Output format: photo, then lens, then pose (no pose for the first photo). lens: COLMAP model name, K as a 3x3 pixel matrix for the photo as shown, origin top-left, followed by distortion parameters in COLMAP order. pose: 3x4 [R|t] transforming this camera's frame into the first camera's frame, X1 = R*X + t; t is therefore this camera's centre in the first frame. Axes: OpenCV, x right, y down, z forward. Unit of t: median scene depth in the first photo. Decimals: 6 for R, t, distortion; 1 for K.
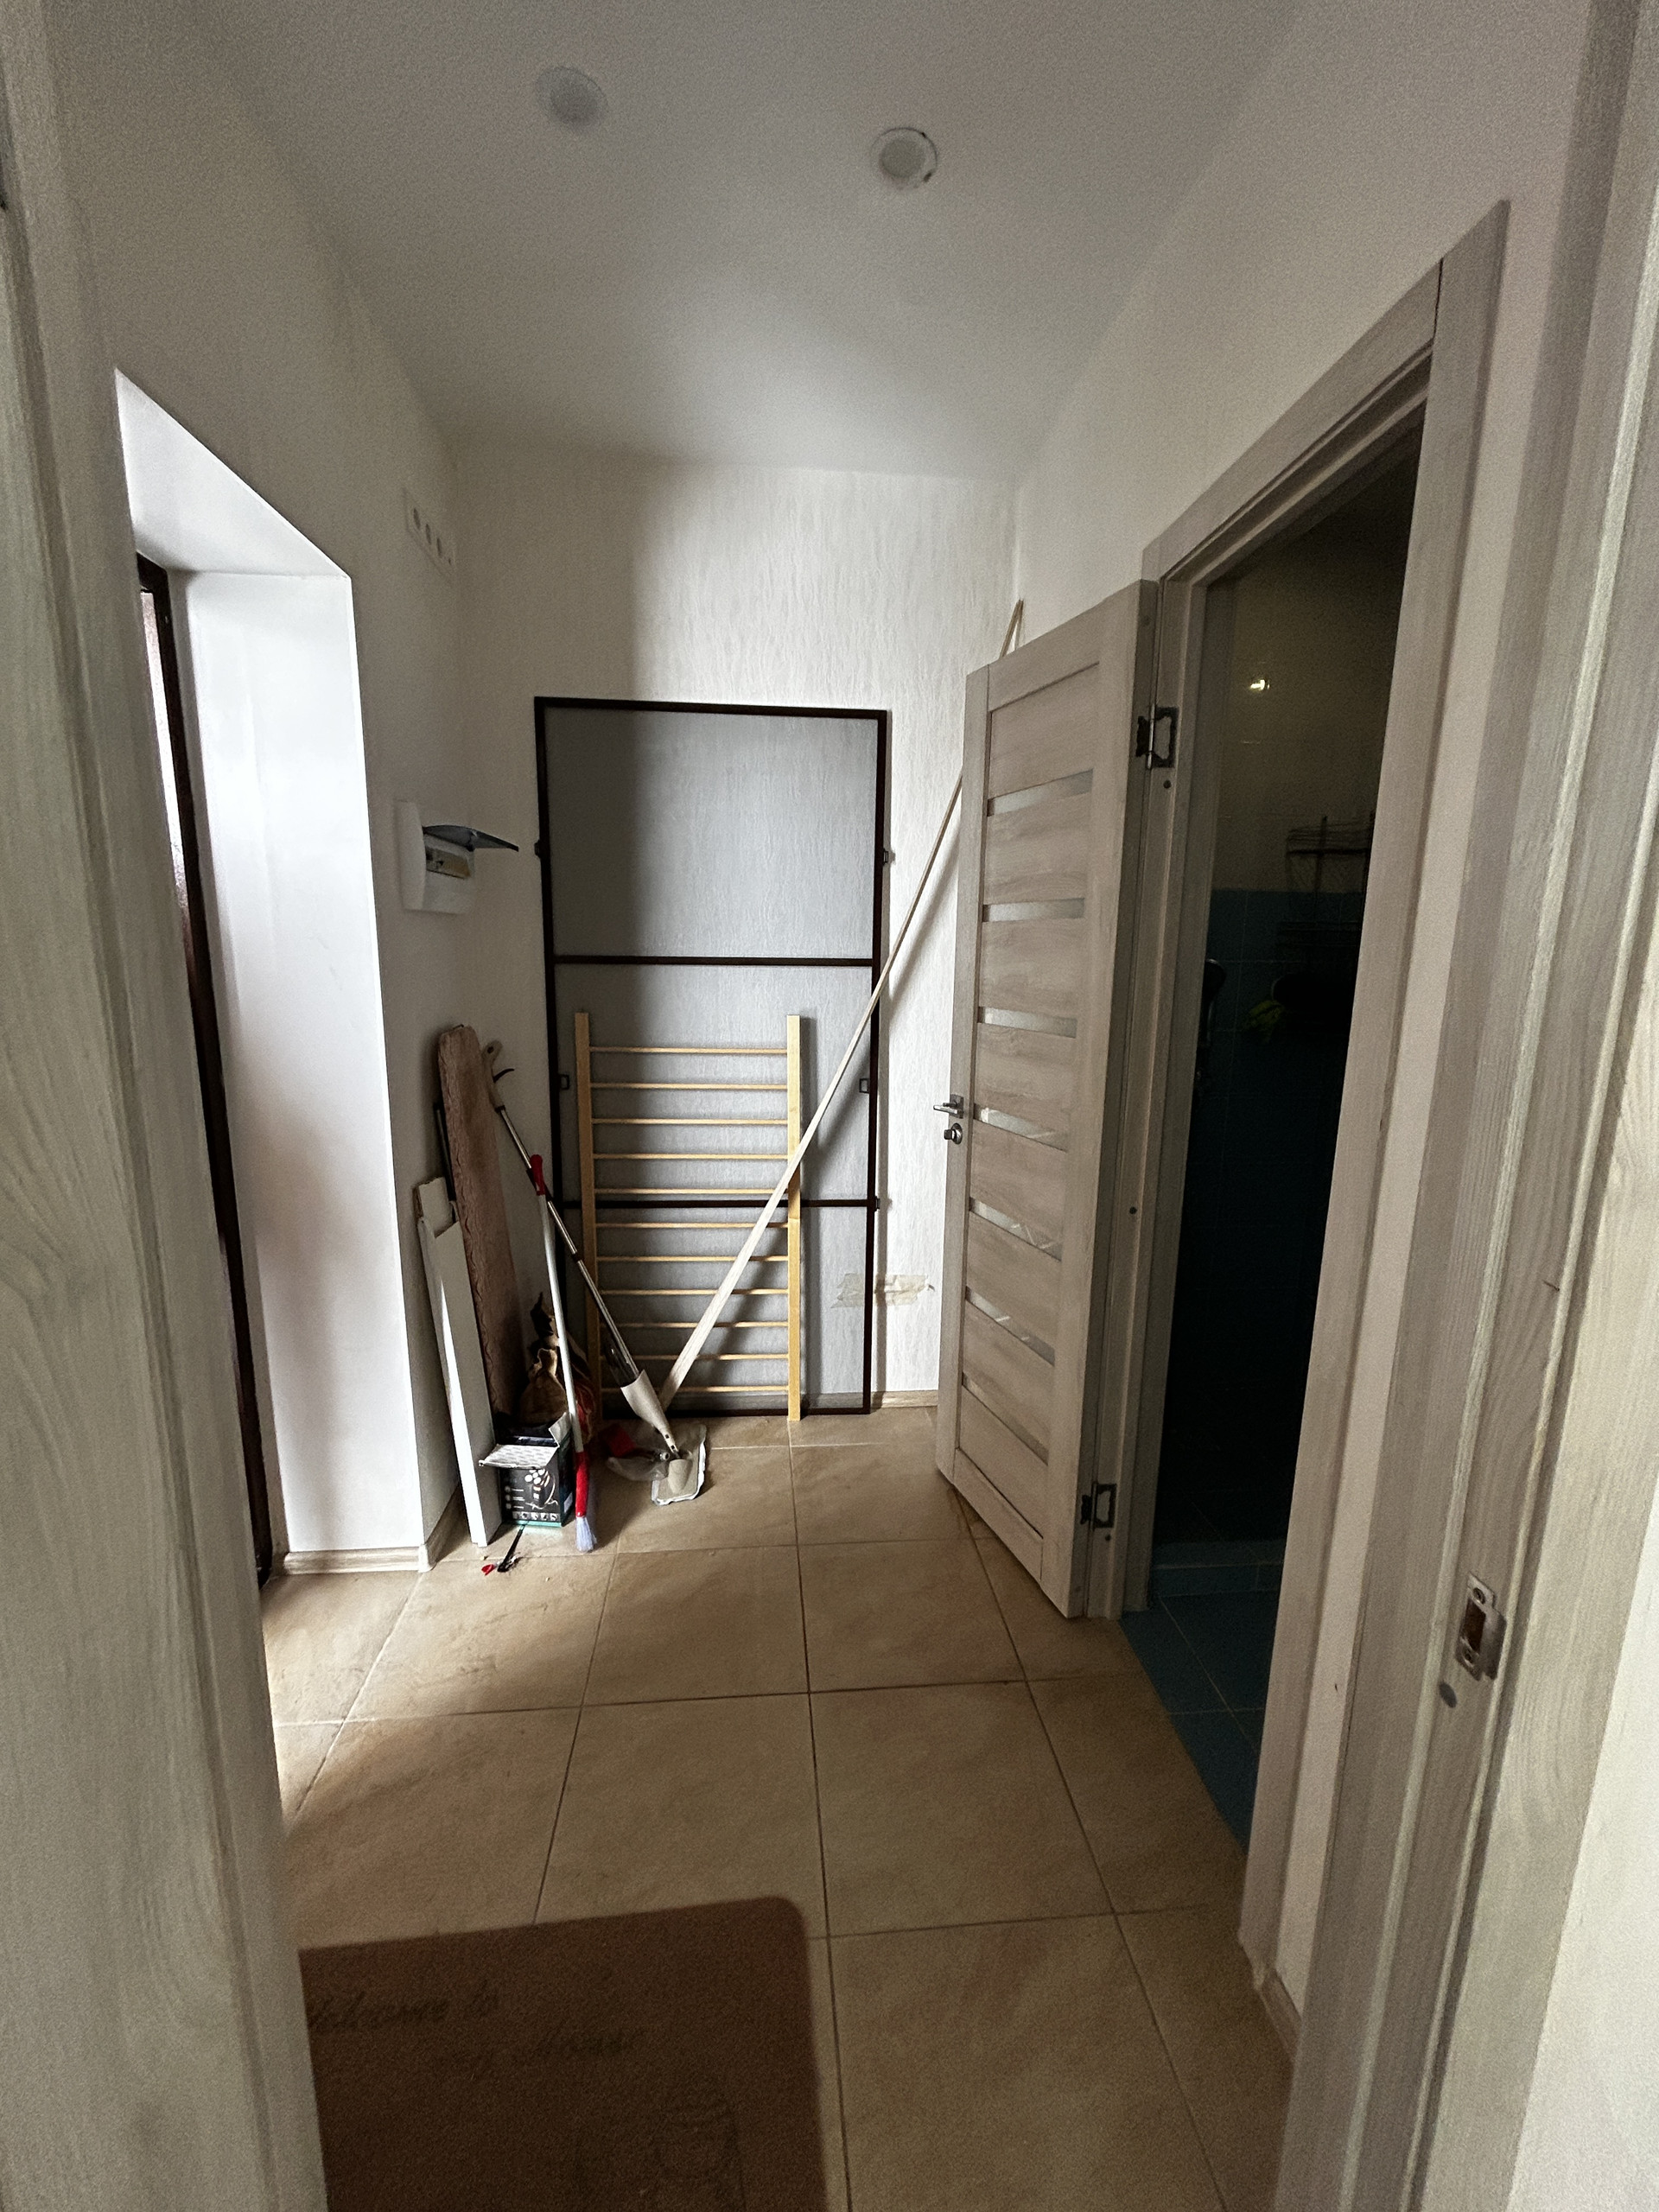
lens RADIAL K [[881.4, 0, 828.3], [0, 881.4, 1115.1], [0, 0, 1]] dist [-0.004966, 0.001052]
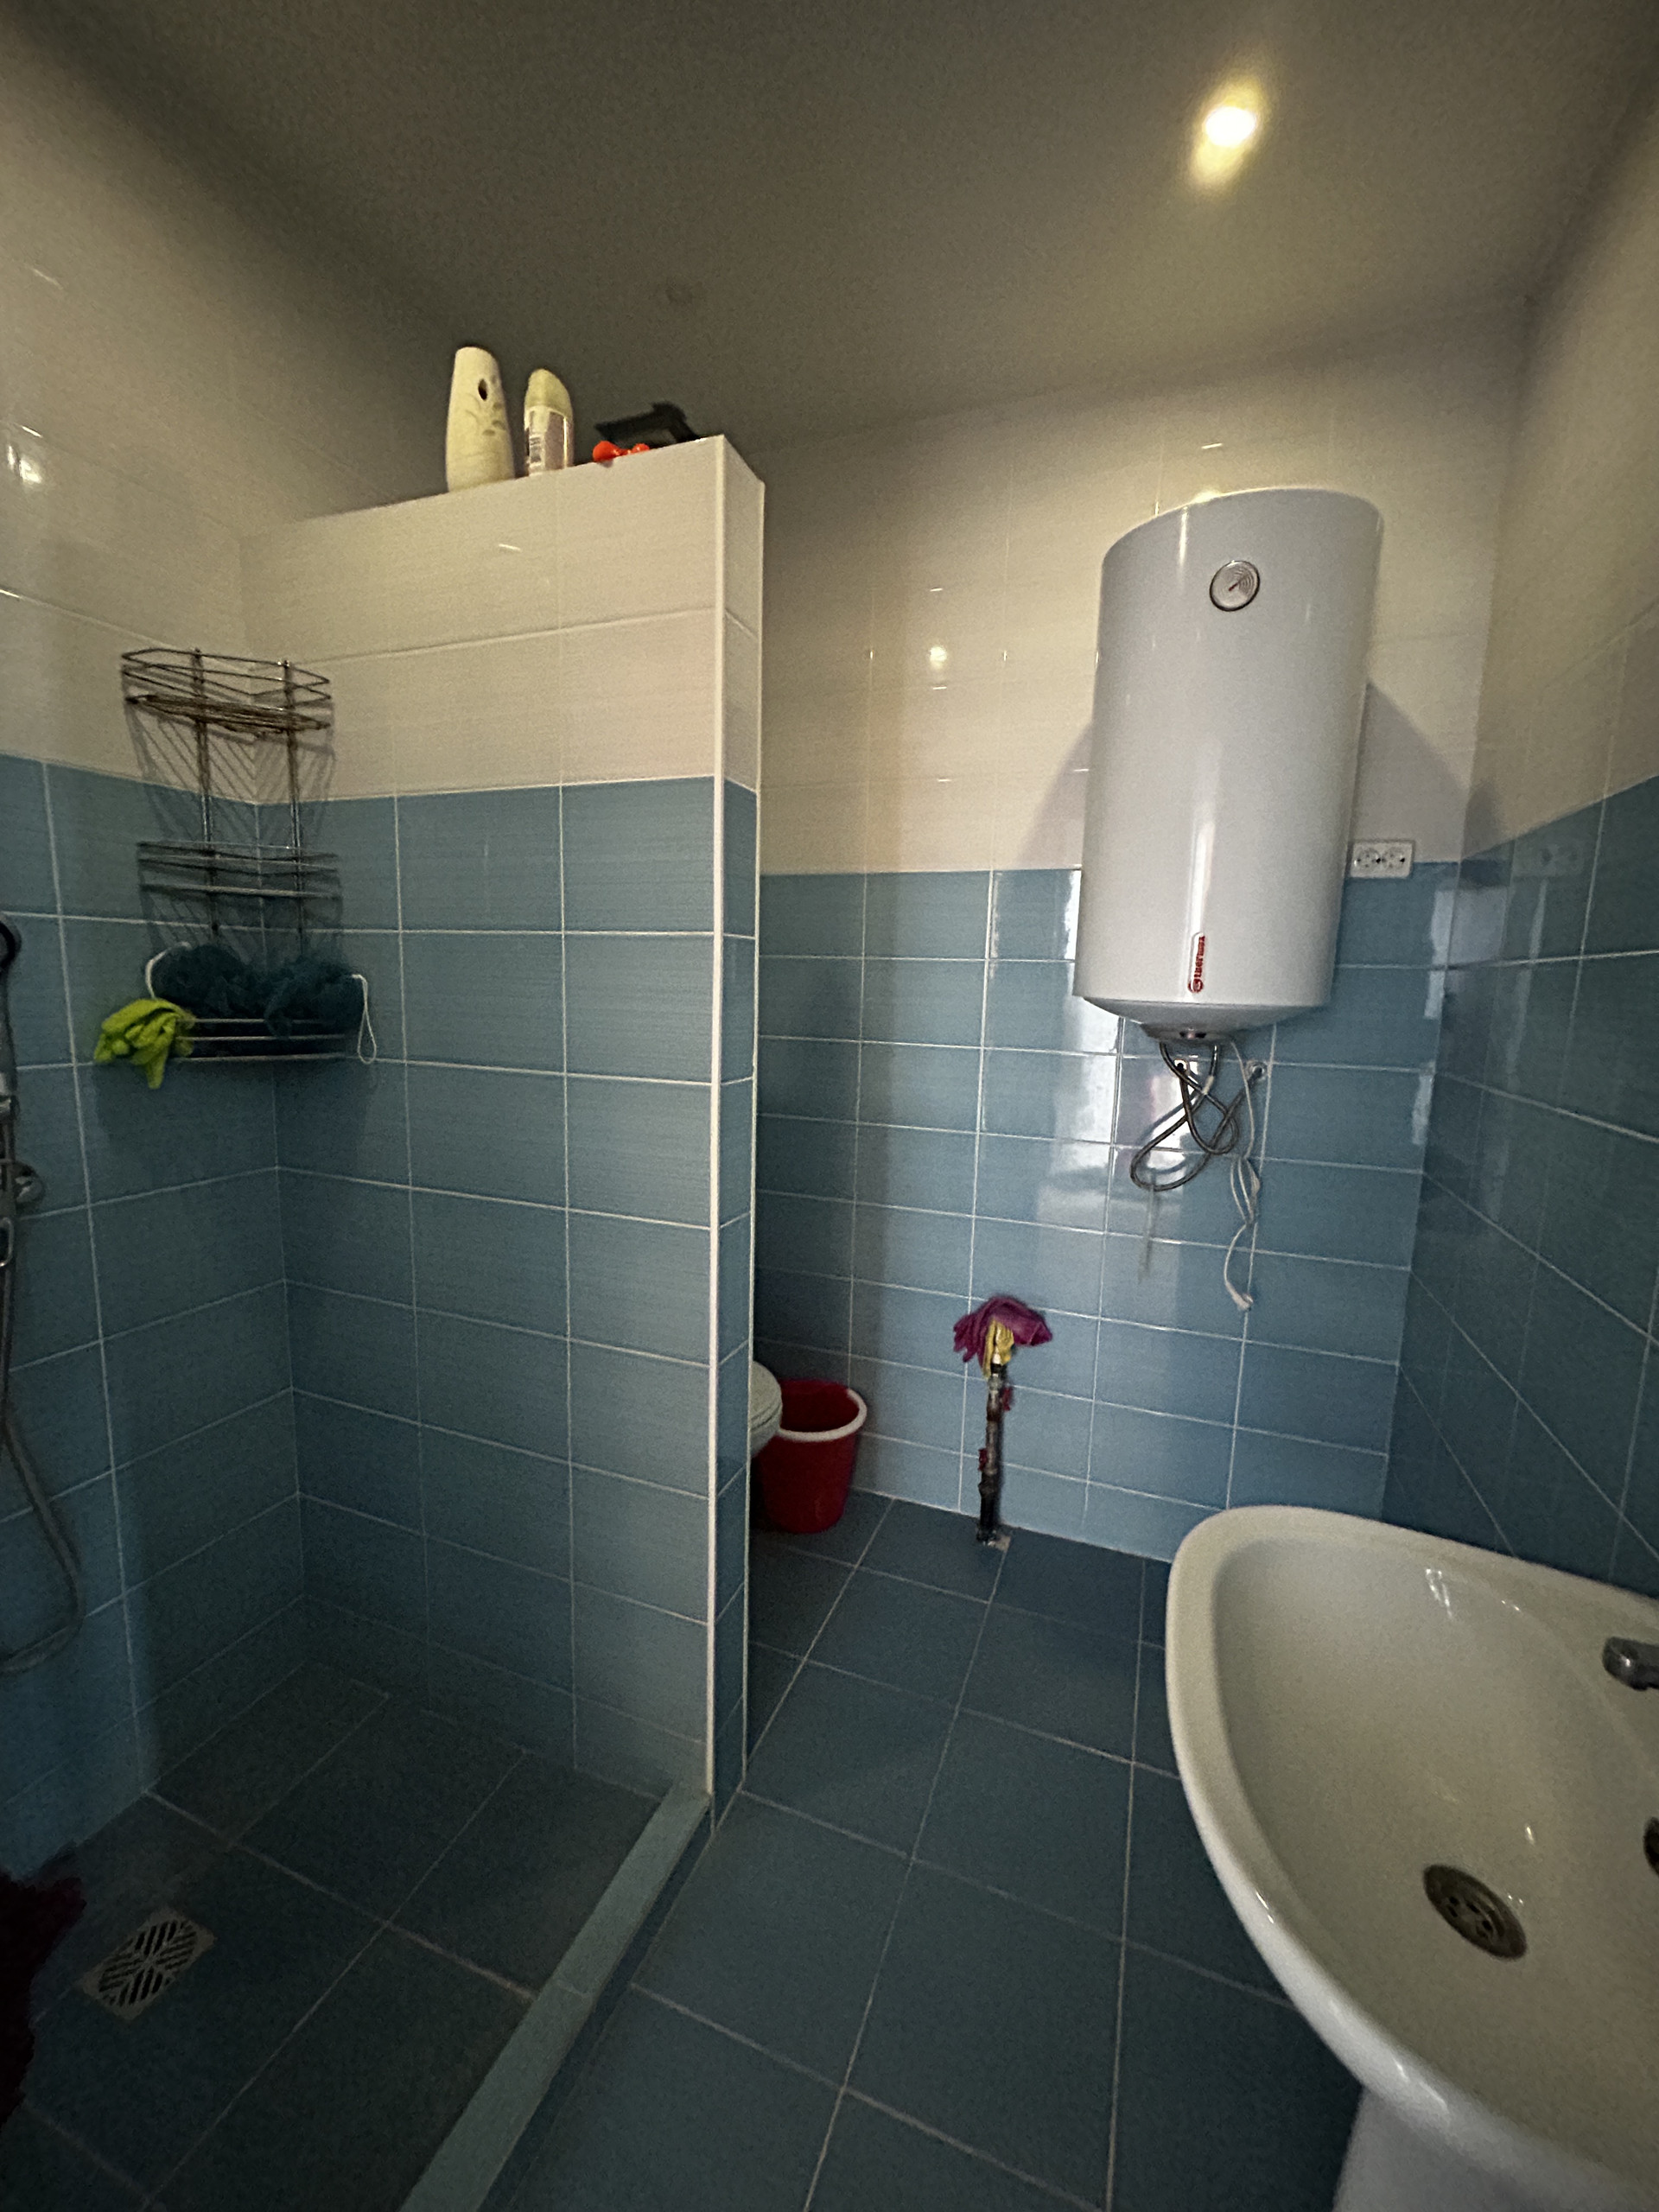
lens RADIAL K [[881.4, 0, 831.2], [0, 881.4, 1104.3], [0, 0, 1]] dist [-0.004966, 0.001052]
pose [[0.448428, -0.134977, 0.883569, 0.228770], [0.140917, 0.986845, 0.079237, -0.056692], [-0.882641, 0.088978, 0.461549, 0.436485]]
